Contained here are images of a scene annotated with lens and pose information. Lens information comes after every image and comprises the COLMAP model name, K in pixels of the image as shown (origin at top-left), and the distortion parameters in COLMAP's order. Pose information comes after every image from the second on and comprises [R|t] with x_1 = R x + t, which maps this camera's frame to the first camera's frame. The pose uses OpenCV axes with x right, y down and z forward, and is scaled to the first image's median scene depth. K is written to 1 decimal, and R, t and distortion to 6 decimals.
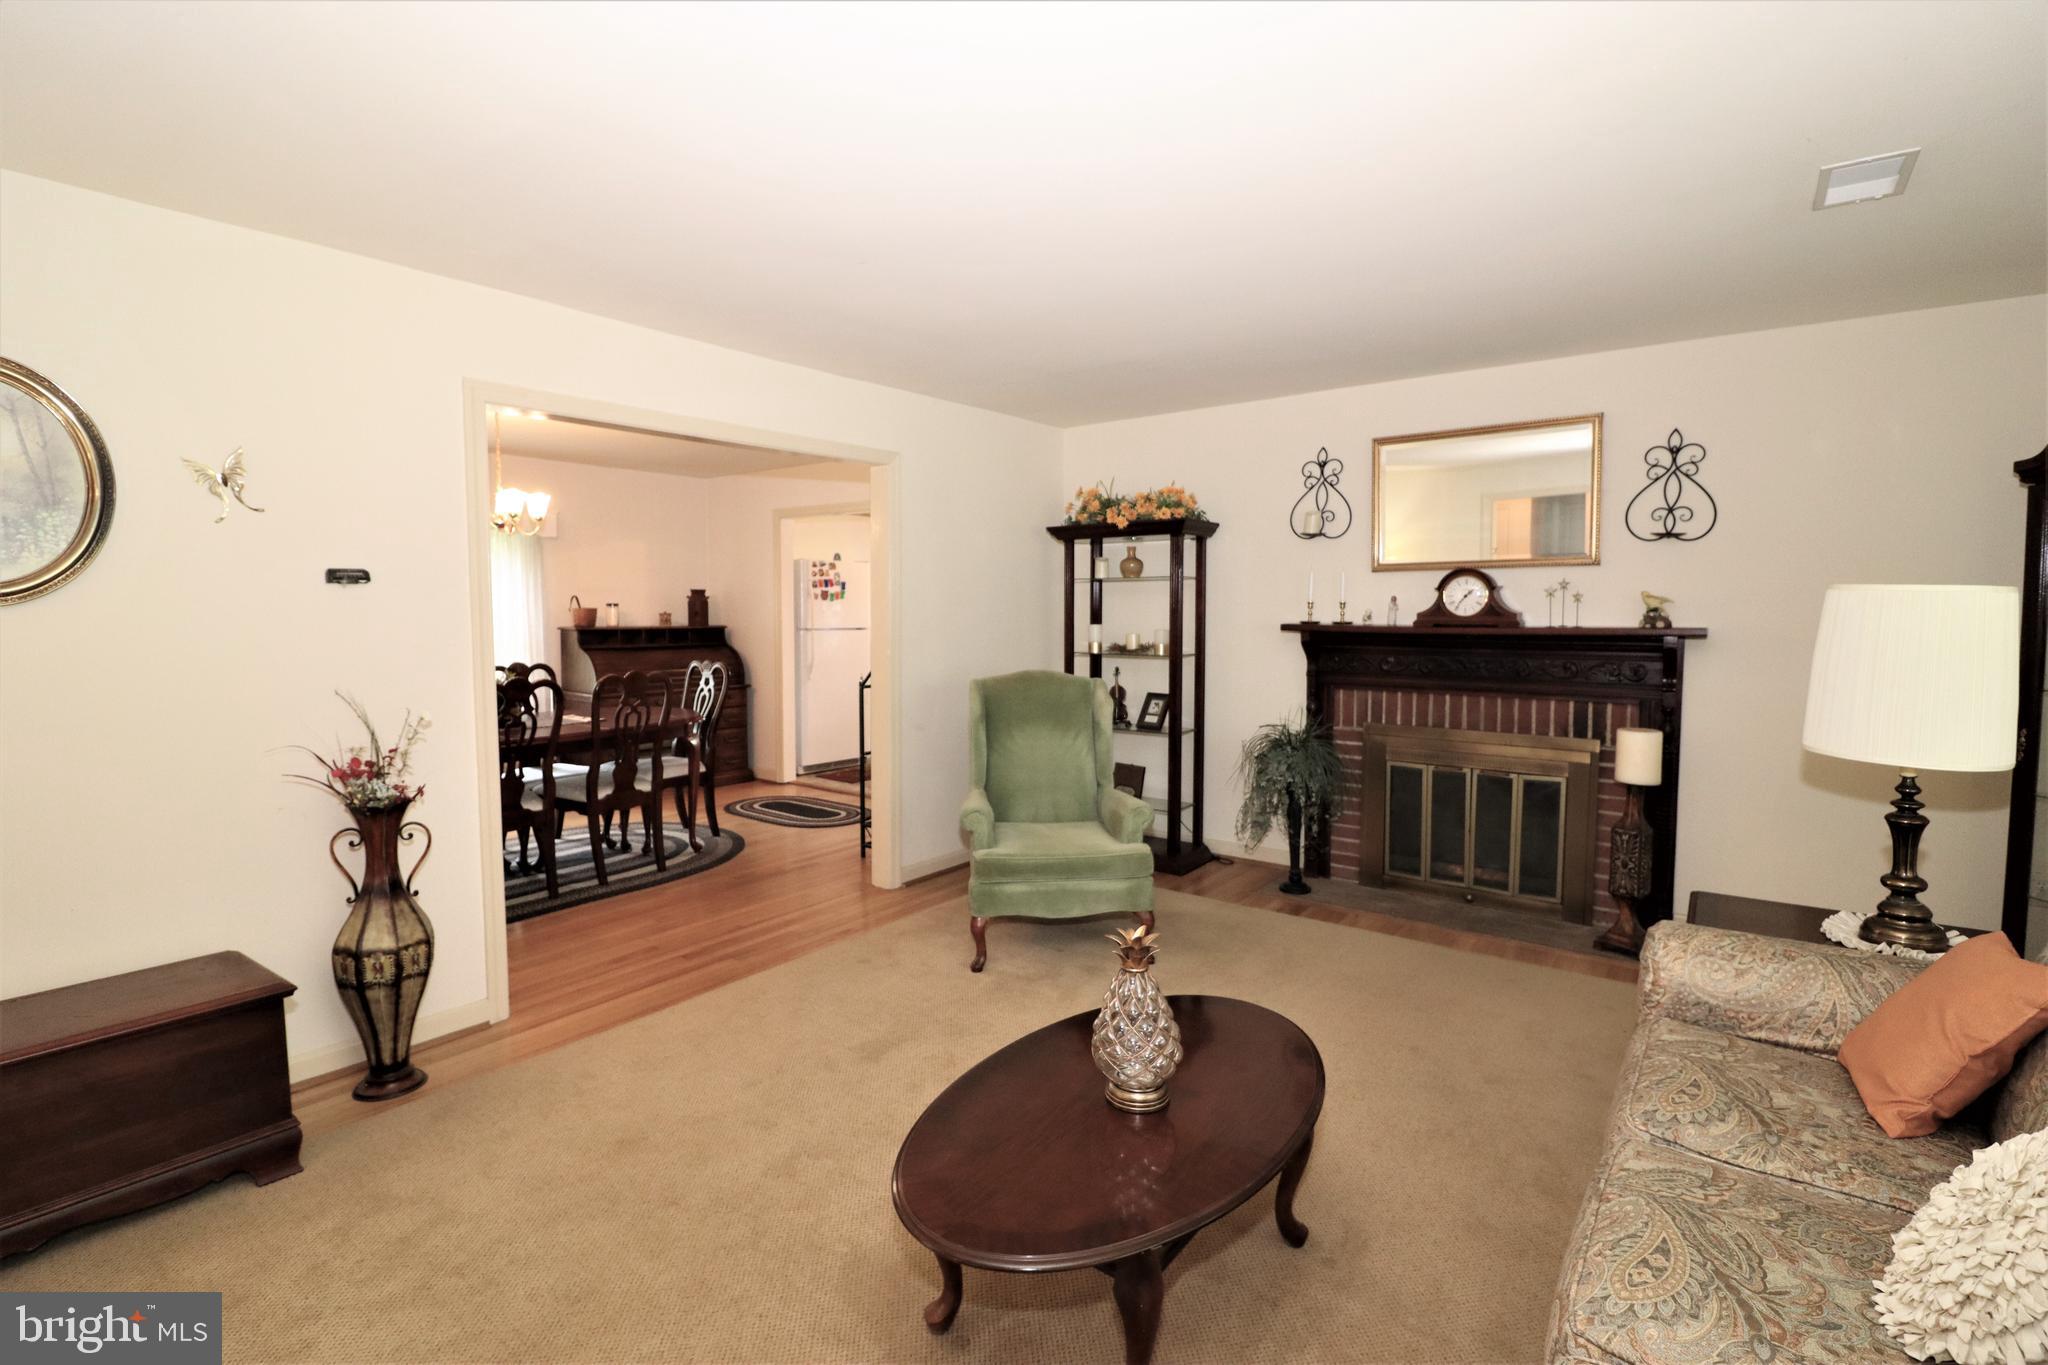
lens RADIAL K [[958.5, 0, 1004.5], [0, 958.5, 660.4], [0, 0, 1]] dist [0.000694, -0.010018]
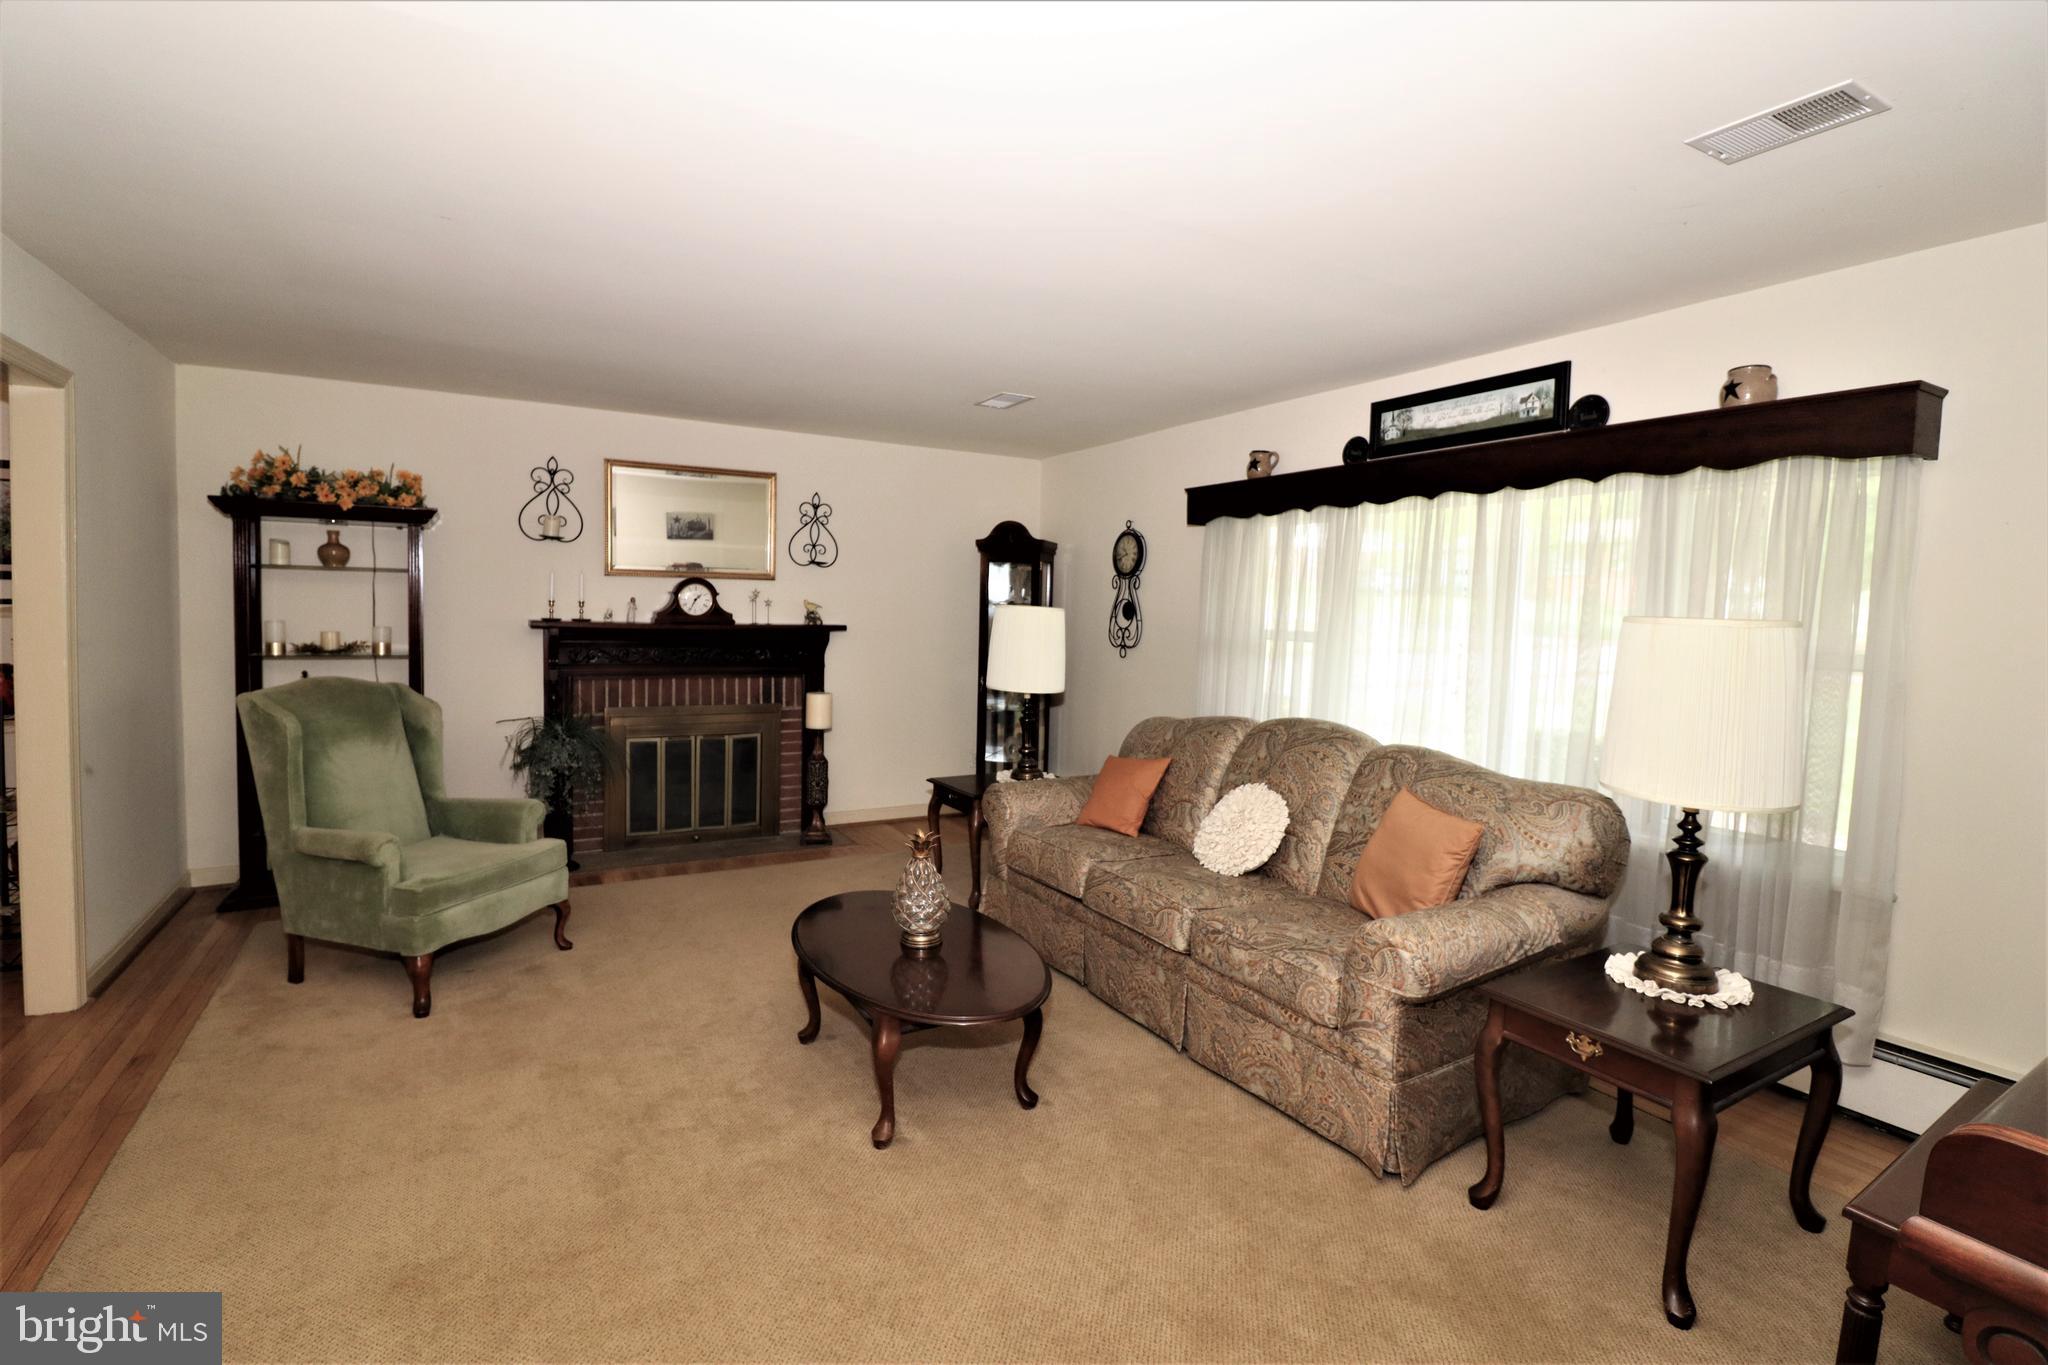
lens RADIAL K [[958.5, 0, 1004.5], [0, 958.5, 660.4], [0, 0, 1]] dist [0.000694, -0.010018]
pose [[0.373885, -0.034806, 0.926822, -0.511825], [0.031516, 0.999195, 0.024810, -0.004975], [-0.926939, 0.019934, 0.374681, 0.140733]]
